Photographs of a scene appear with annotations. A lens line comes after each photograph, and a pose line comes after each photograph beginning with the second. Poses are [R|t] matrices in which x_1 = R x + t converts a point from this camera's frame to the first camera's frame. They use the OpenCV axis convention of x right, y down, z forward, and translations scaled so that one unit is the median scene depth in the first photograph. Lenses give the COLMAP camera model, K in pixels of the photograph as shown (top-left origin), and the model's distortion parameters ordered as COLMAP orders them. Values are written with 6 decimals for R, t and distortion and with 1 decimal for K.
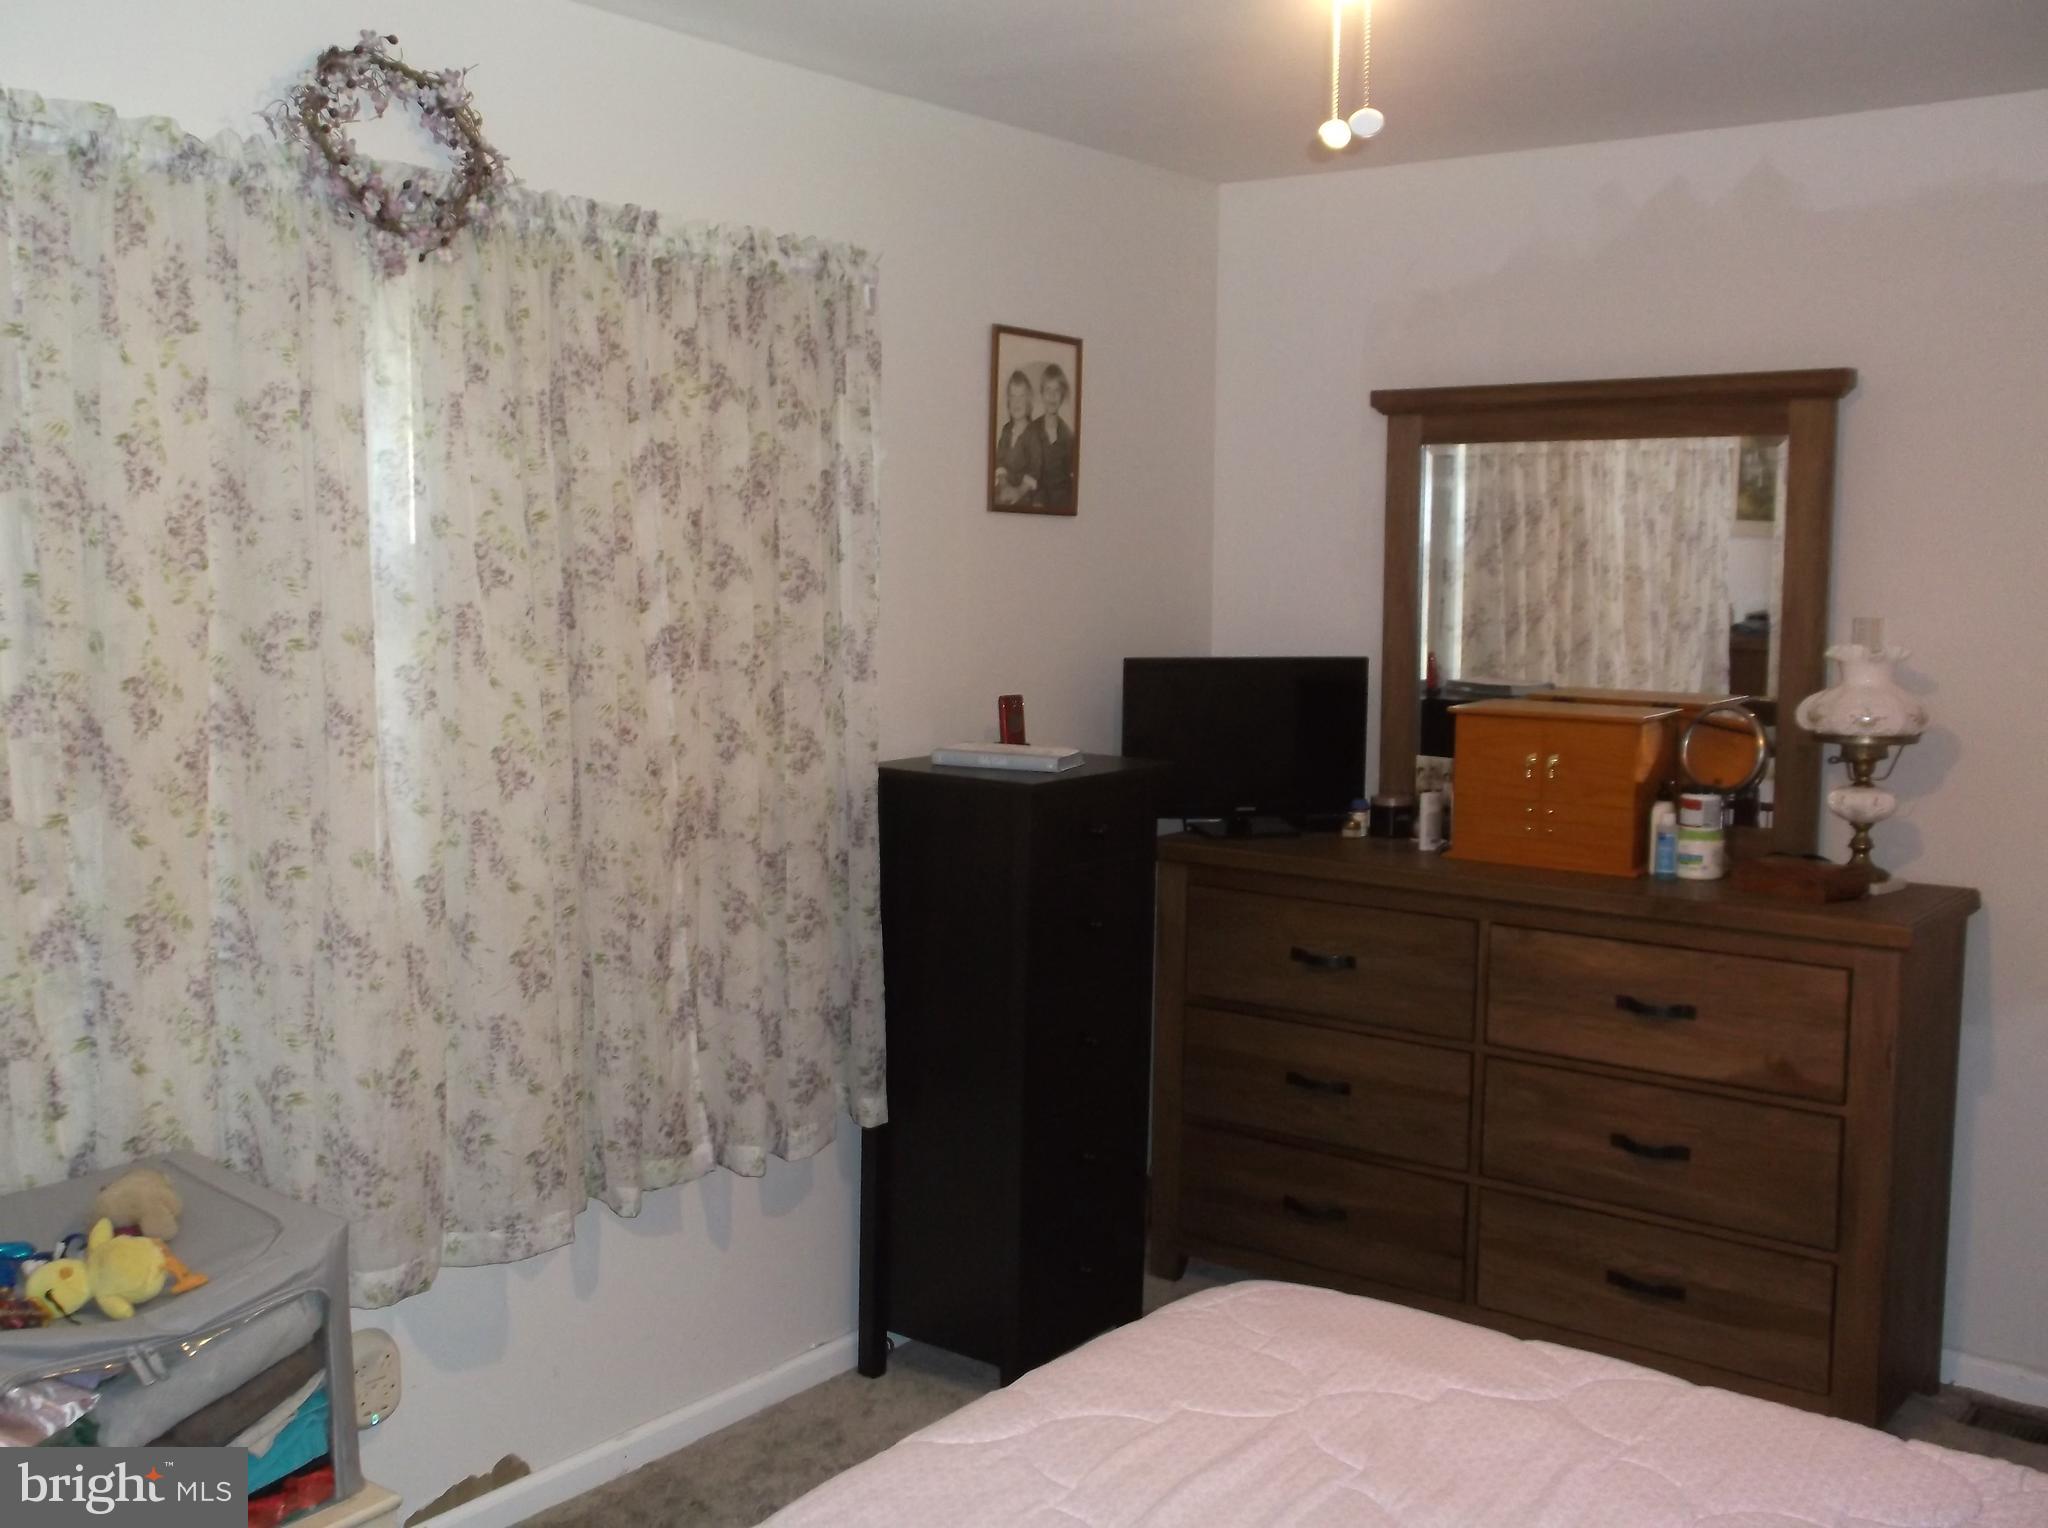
lens RADIAL K [[2011.5, 0, 1007.2], [0, 2011.5, 756.5], [0, 0, 1]] dist [0.008473, 0.009248]
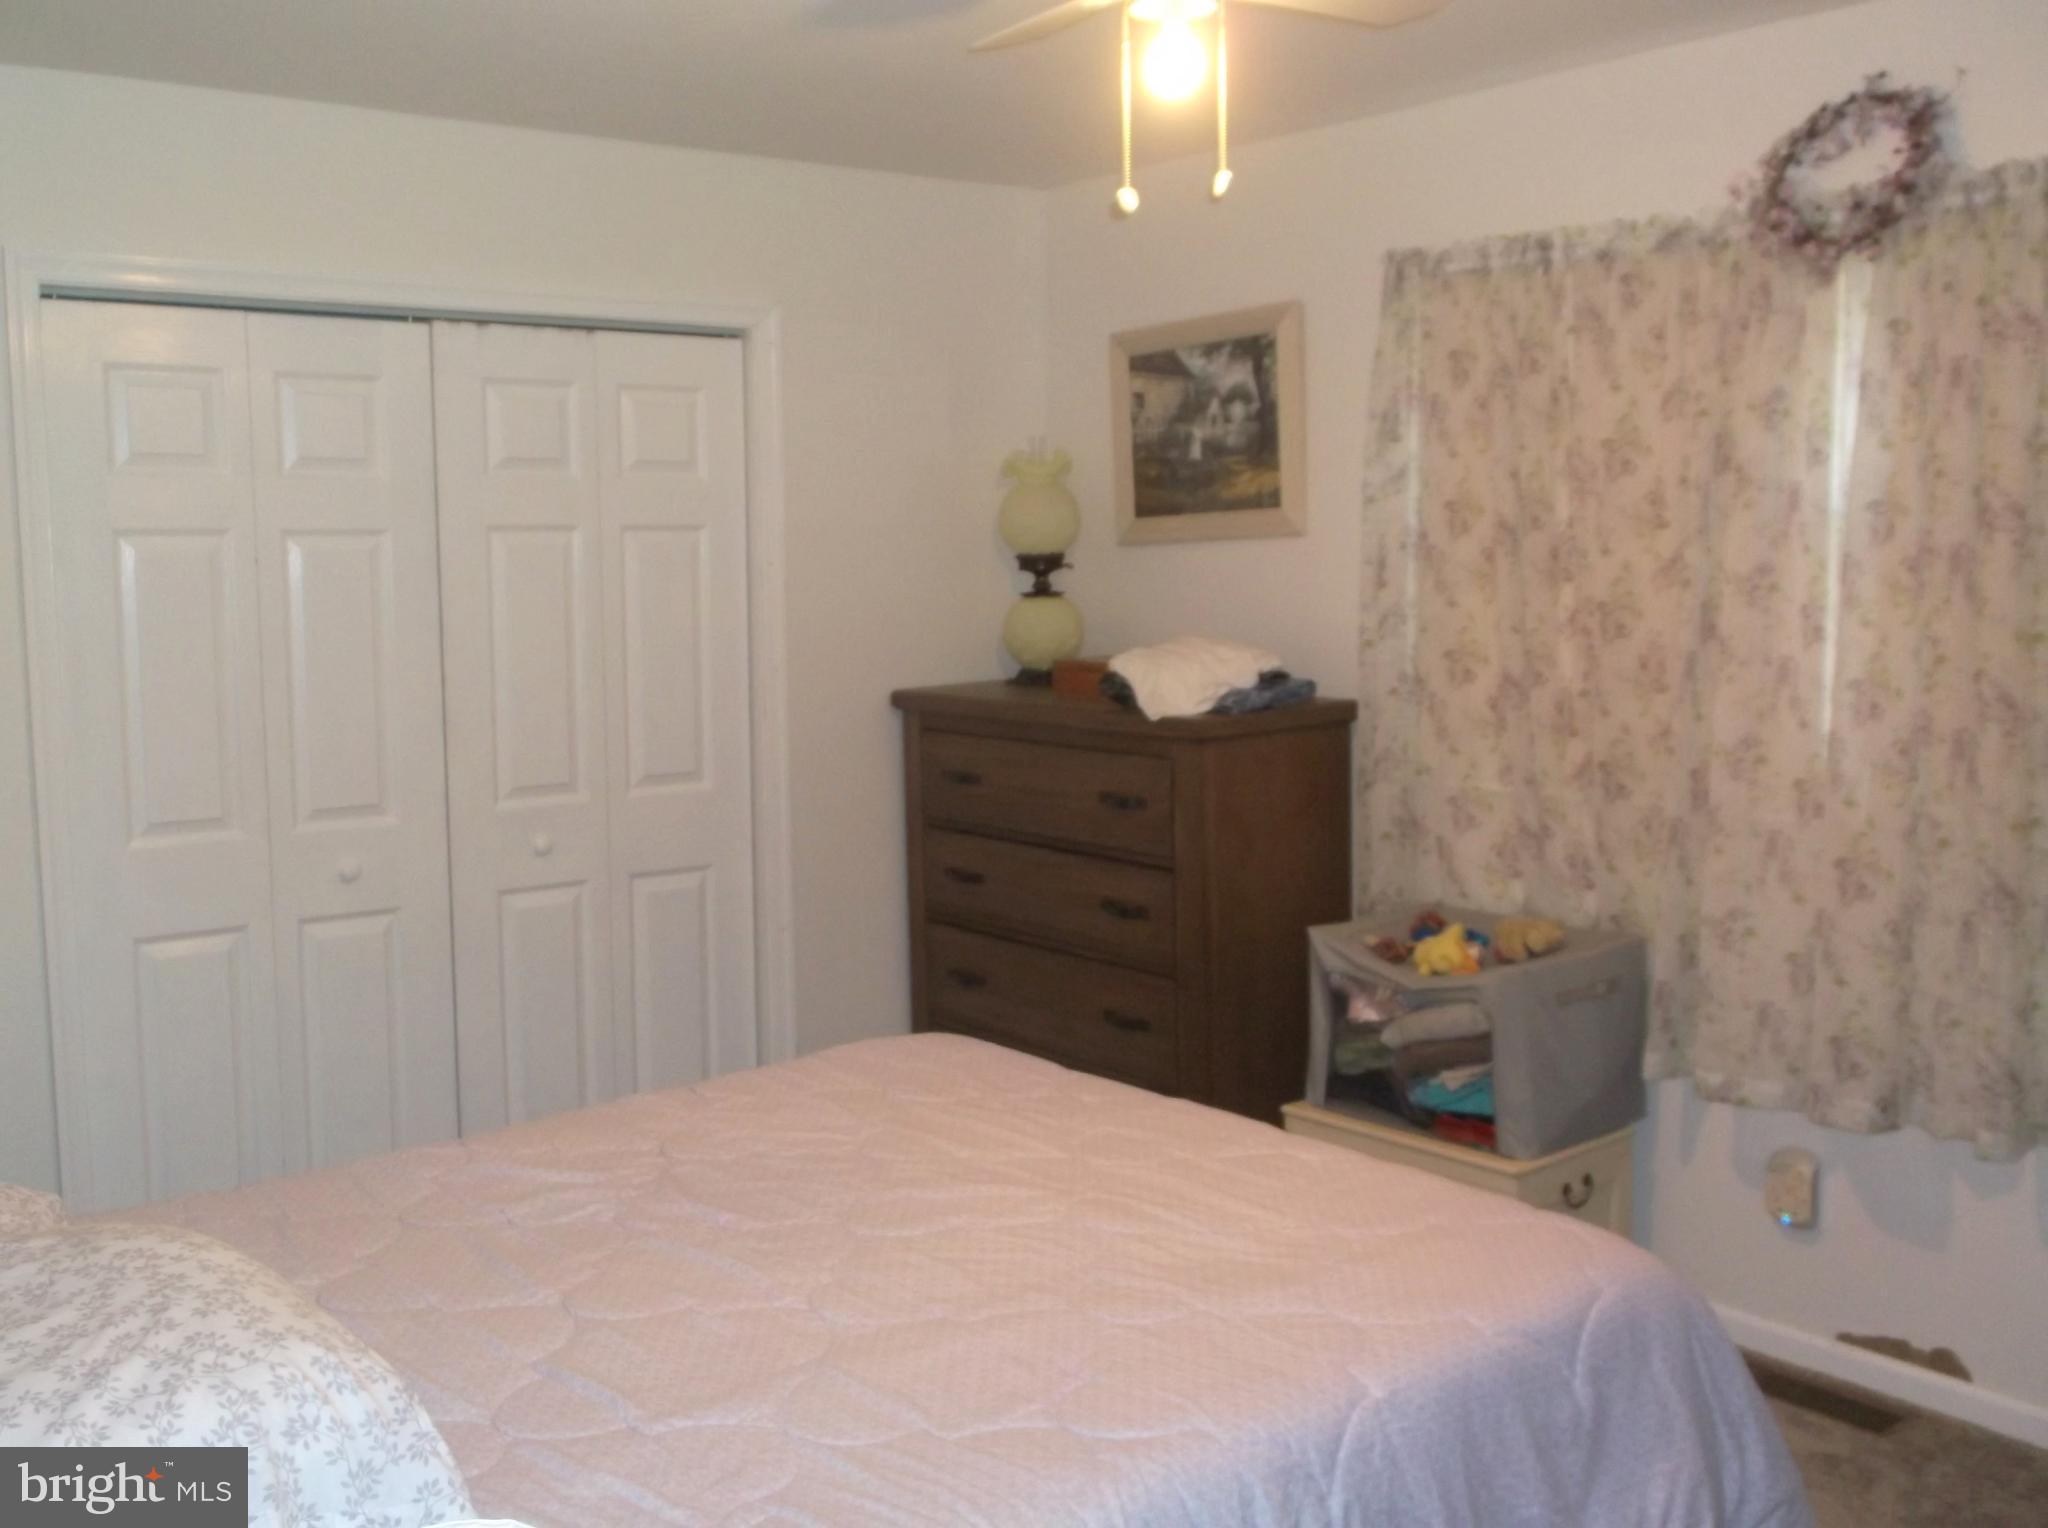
lens RADIAL K [[2011.5, 0, 1007.2], [0, 2011.5, 756.5], [0, 0, 1]] dist [0.008473, 0.009248]
pose [[-0.235707, 0.094474, -0.967221, 1.031419], [-0.091555, 0.988678, 0.118882, -0.056743], [0.967502, 0.116575, -0.224389, 0.844498]]
